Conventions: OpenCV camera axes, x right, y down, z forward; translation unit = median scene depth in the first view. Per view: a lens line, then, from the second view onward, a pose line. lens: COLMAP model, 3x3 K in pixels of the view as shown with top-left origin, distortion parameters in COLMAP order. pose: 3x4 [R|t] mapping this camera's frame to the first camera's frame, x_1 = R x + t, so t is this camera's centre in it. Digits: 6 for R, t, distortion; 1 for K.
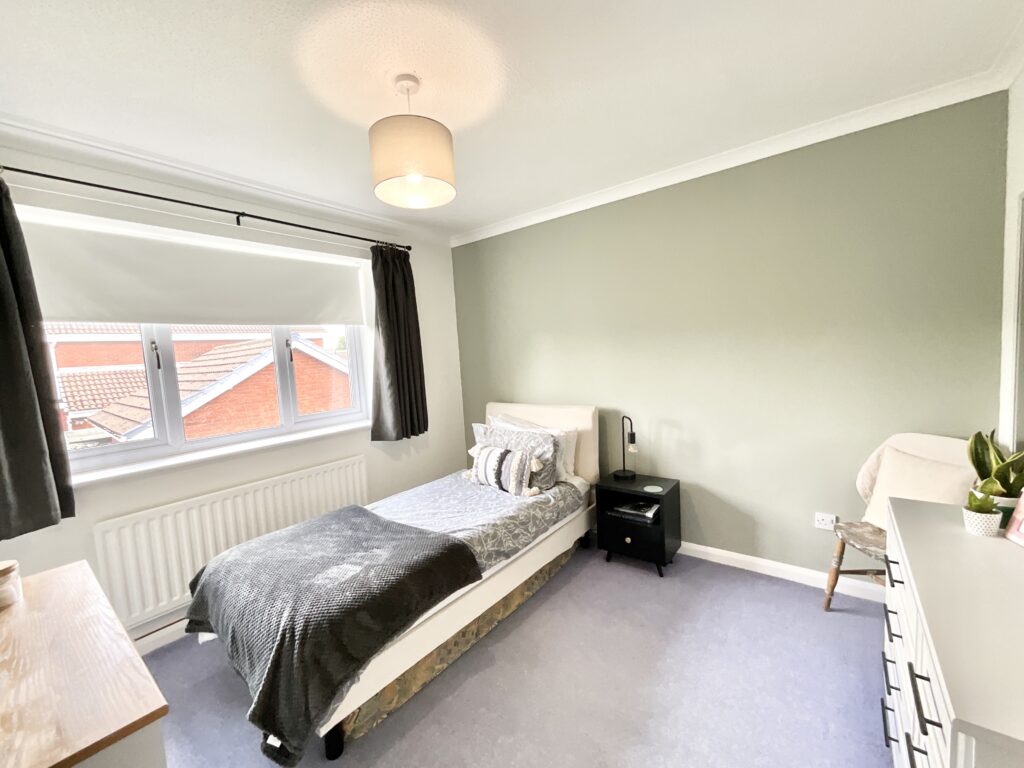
lens RADIAL K [[414.8, 0, 512.0], [0, 414.8, 384.0], [0, 0, 1]] dist [-0.000240, 0.000702]
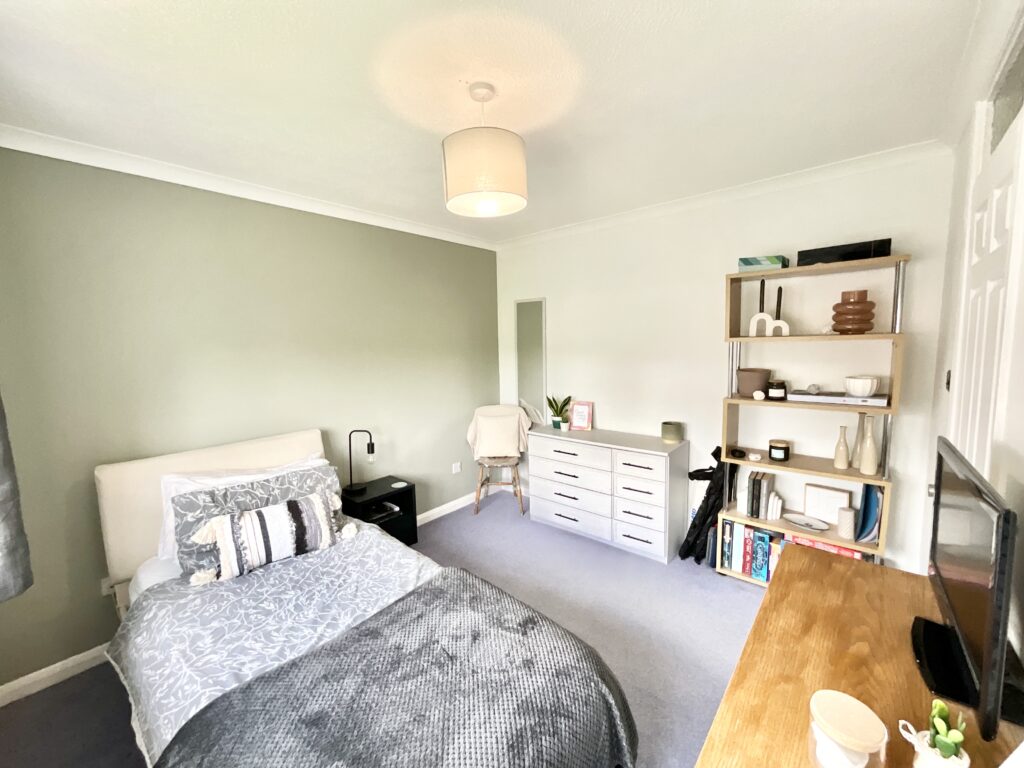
lens RADIAL K [[414.8, 0, 512.0], [0, 414.8, 384.0], [0, 0, 1]] dist [-0.000240, 0.000702]
pose [[0.020017, -0.038560, 0.999056, -0.817945], [0.091757, 0.995110, 0.036569, -0.044572], [-0.995580, 0.090939, 0.023458, 0.629531]]
